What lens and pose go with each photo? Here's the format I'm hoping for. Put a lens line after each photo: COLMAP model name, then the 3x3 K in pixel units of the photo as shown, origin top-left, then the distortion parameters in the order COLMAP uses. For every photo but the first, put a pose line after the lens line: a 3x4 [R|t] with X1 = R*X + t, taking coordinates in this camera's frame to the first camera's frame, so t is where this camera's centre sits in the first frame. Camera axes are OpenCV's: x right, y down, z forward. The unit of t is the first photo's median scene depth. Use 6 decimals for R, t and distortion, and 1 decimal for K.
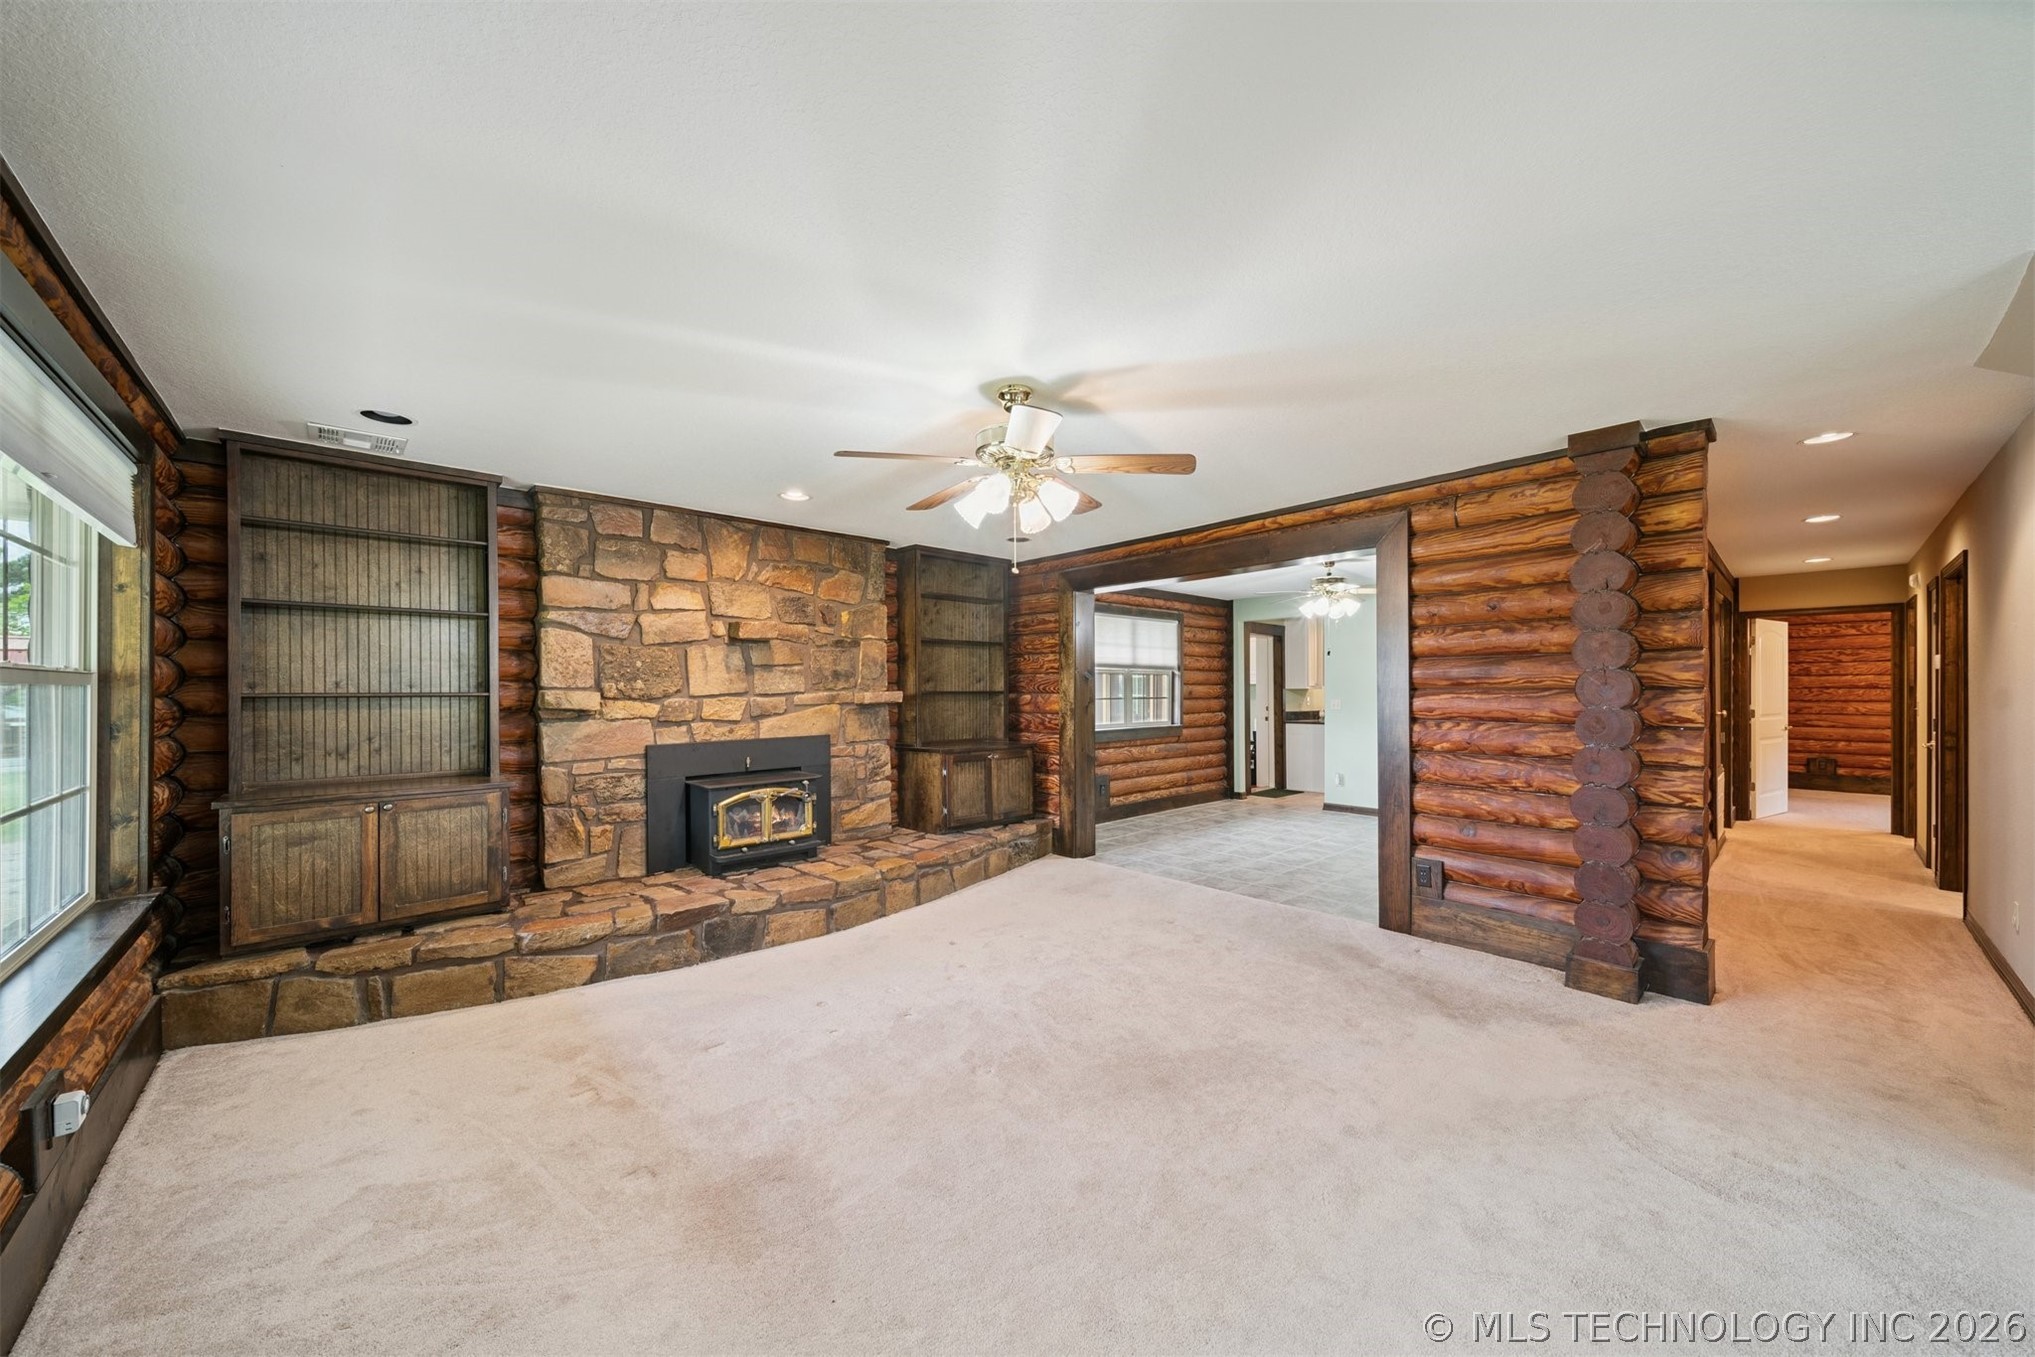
lens RADIAL K [[715.8, 0, 1026.9], [0, 715.8, 691.3], [0, 0, 1]] dist [0.009051, -0.001614]
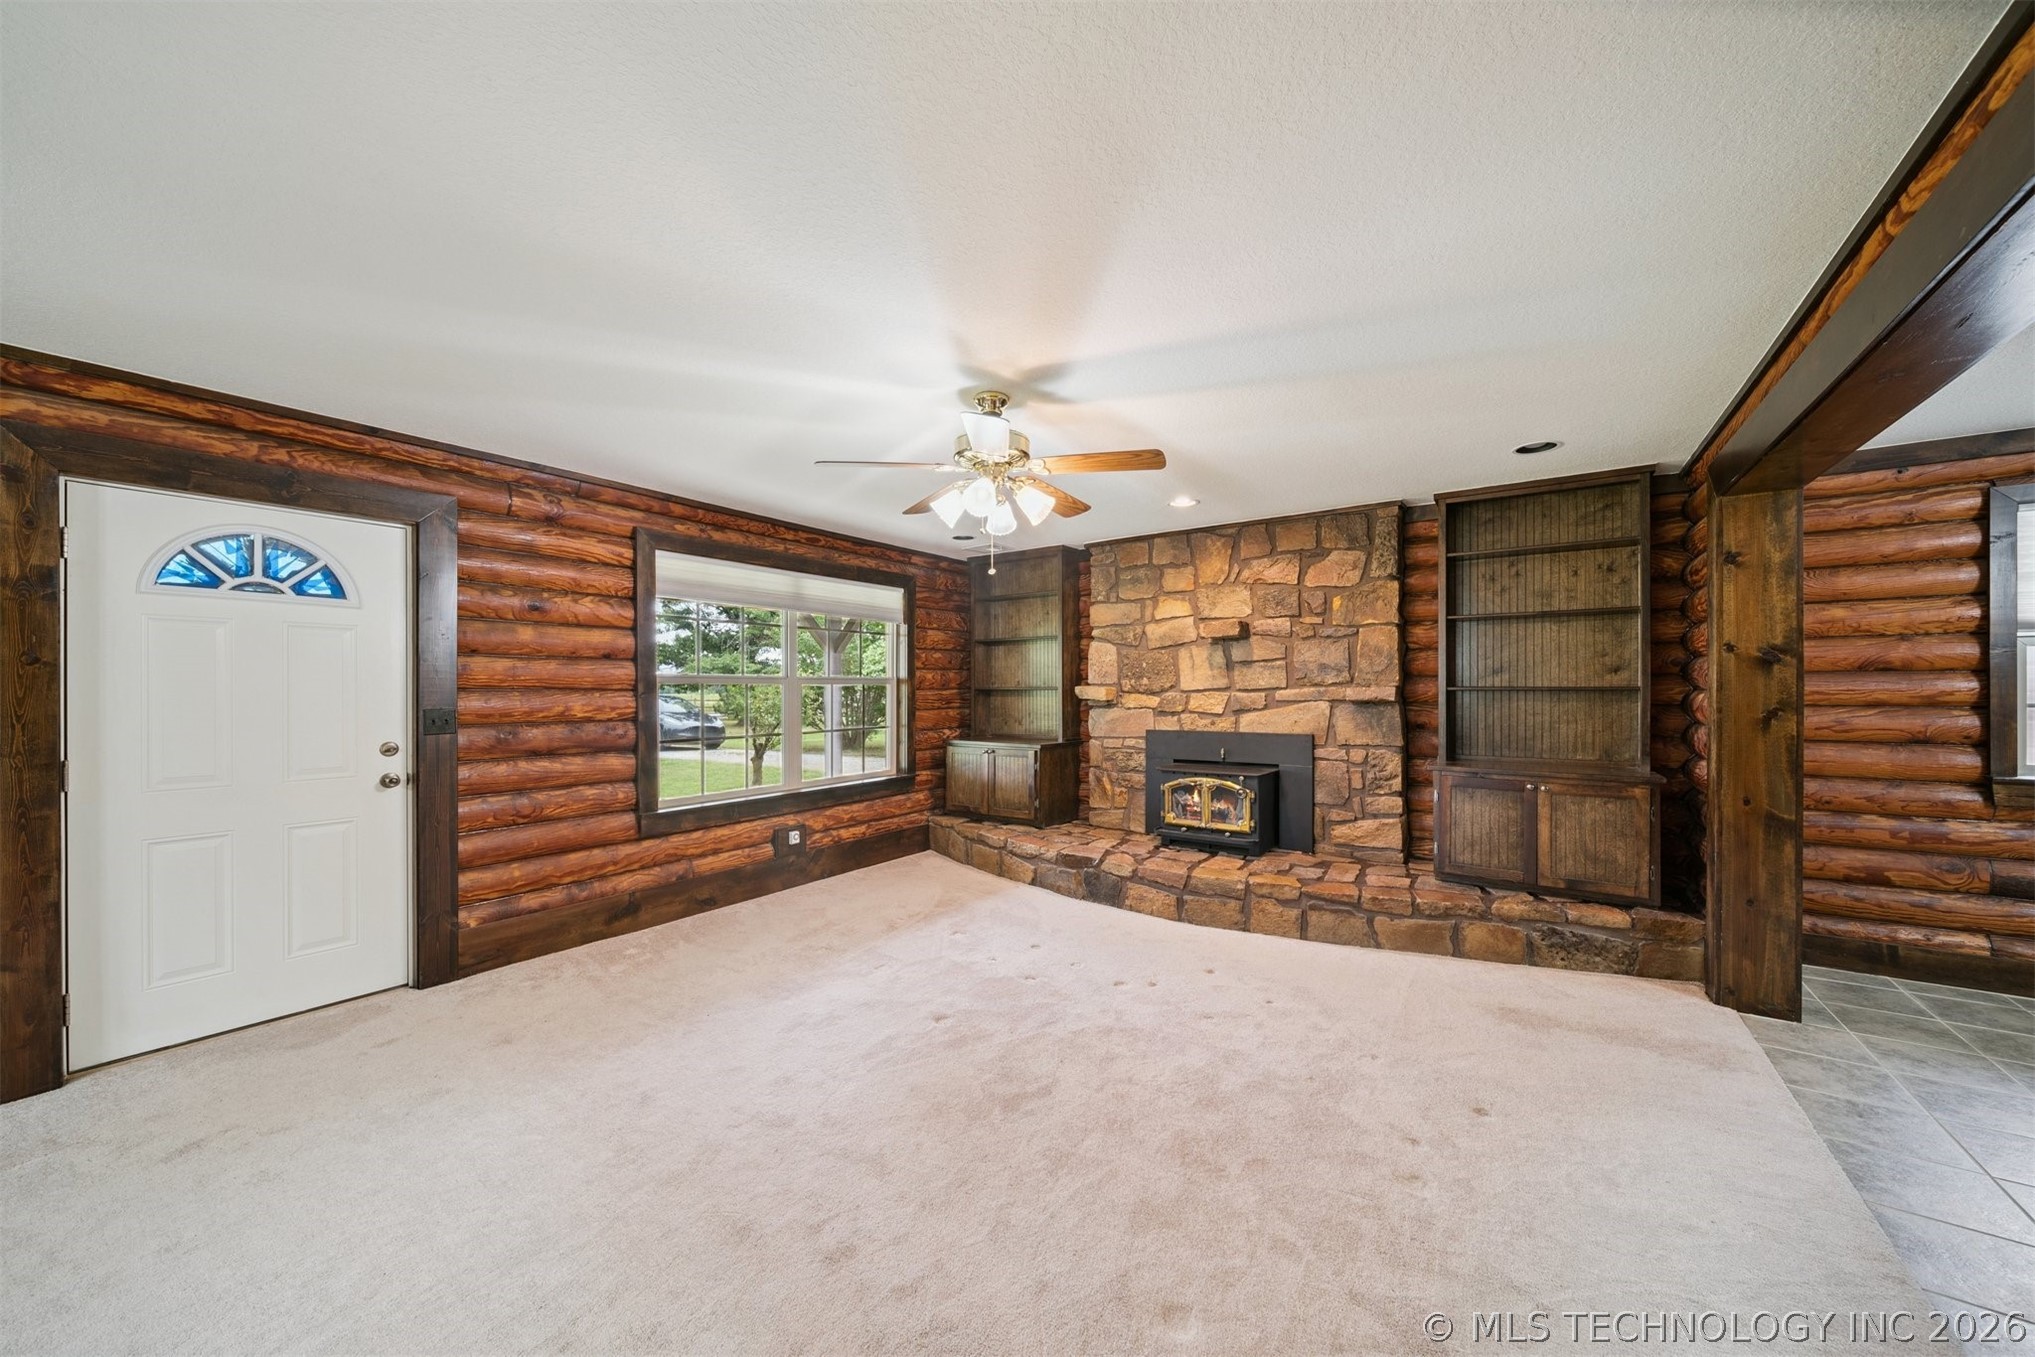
lens RADIAL K [[715.8, 0, 1022.0], [0, 715.8, 690.0], [0, 0, 1]] dist [0.009051, -0.001614]
pose [[0.207560, 0.006920, -0.978198, 0.669862], [0.000465, 0.999974, 0.007173, -0.003239], [0.978222, -0.001944, 0.207551, 0.550389]]
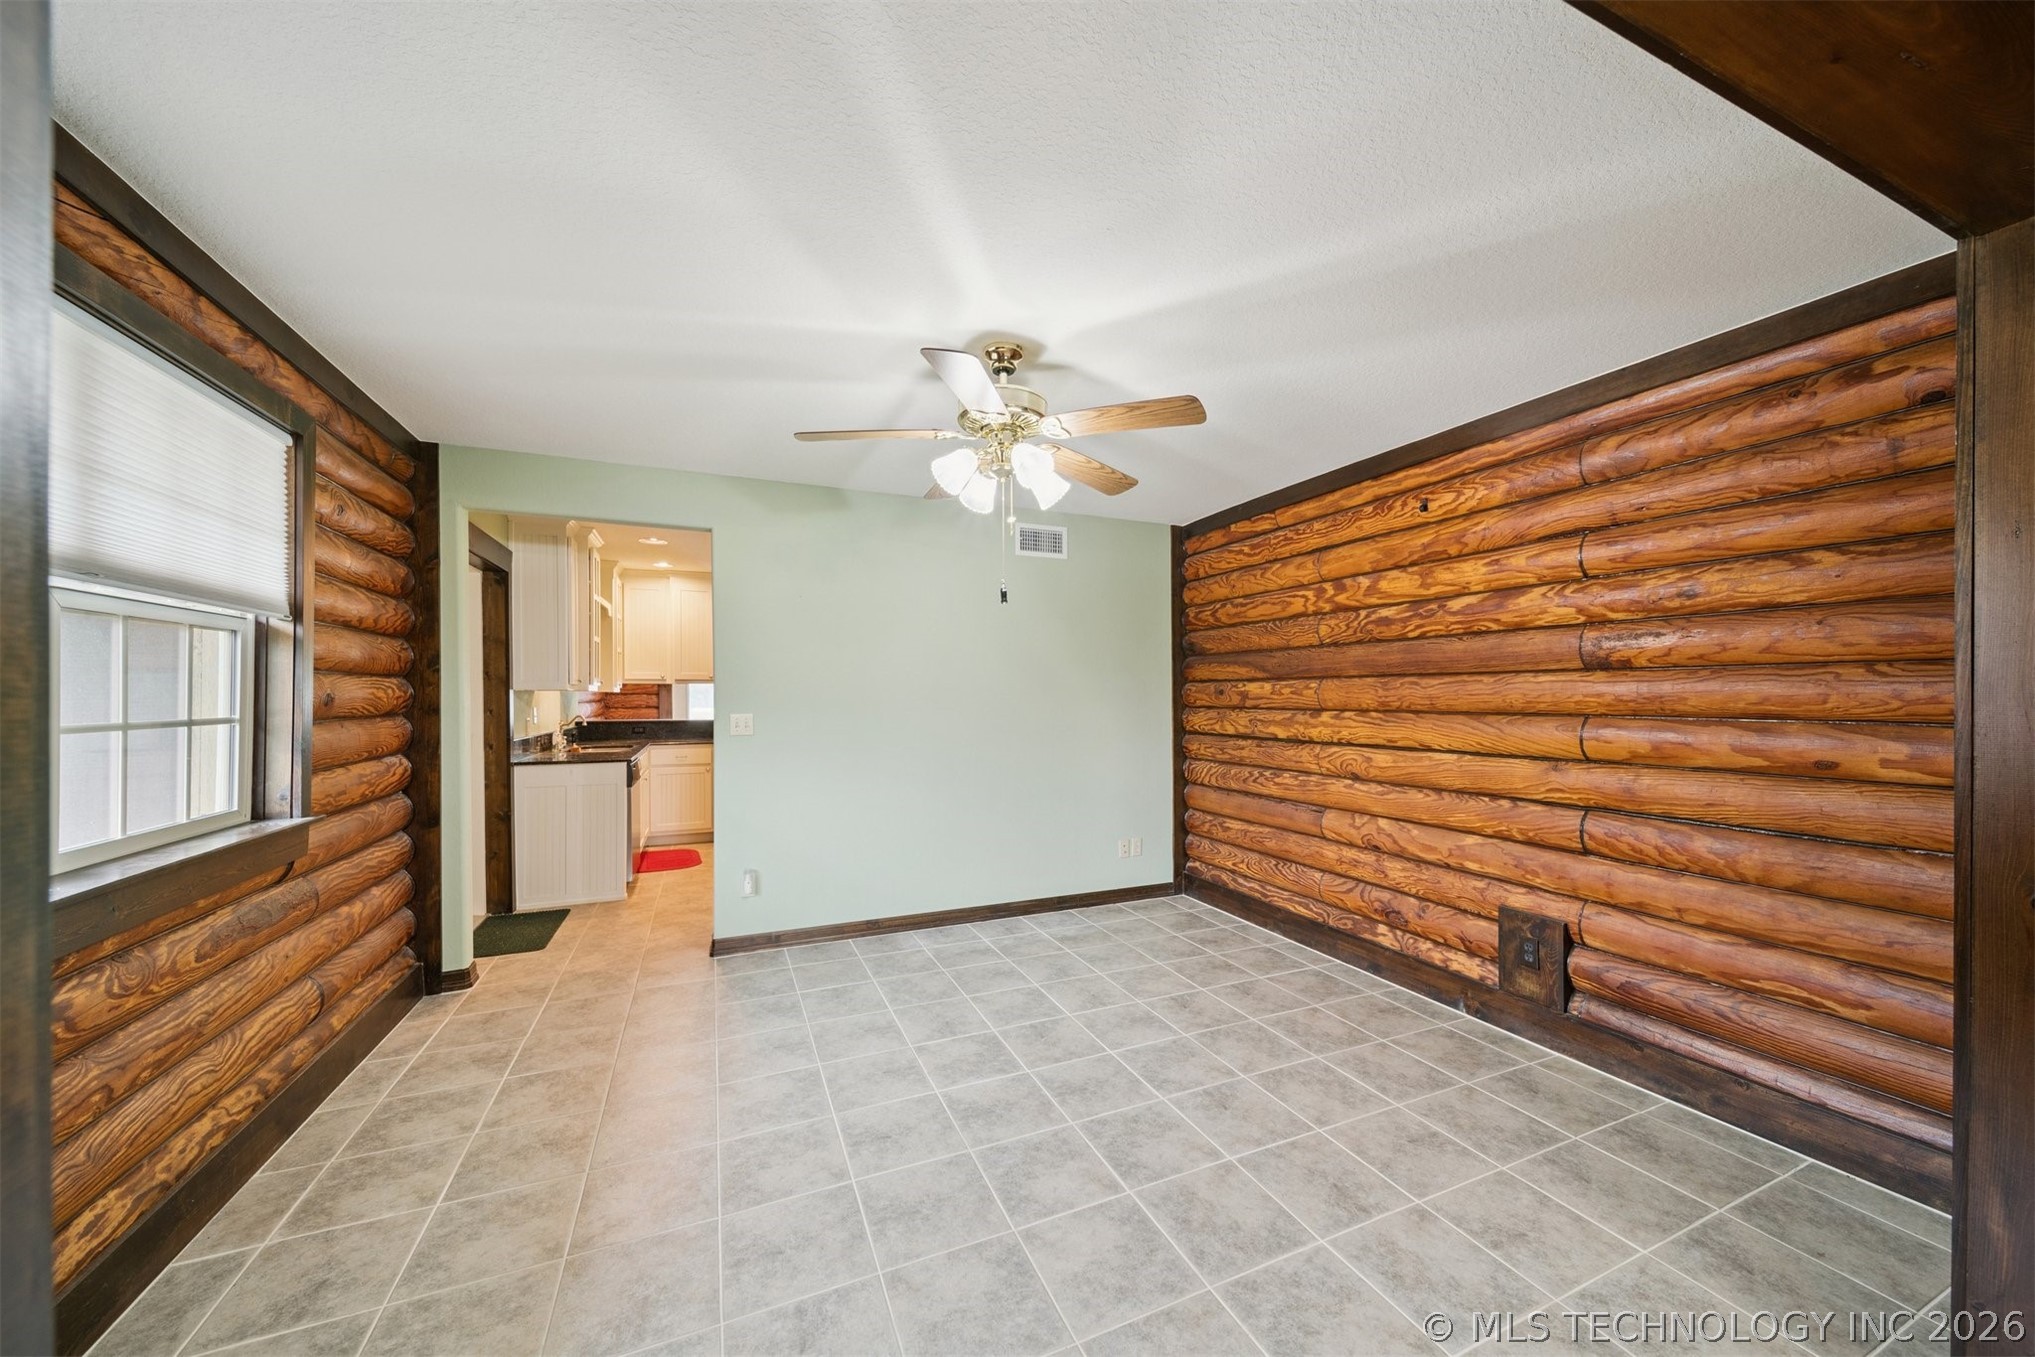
lens RADIAL K [[715.8, 0, 1016.3], [0, 715.8, 688.7], [0, 0, 1]] dist [0.009051, -0.001614]
pose [[0.335552, 0.010356, 0.941965, 0.087321], [-0.000352, 0.999941, -0.010868, 0.000995], [-0.942022, 0.003315, 0.335536, 1.305618]]
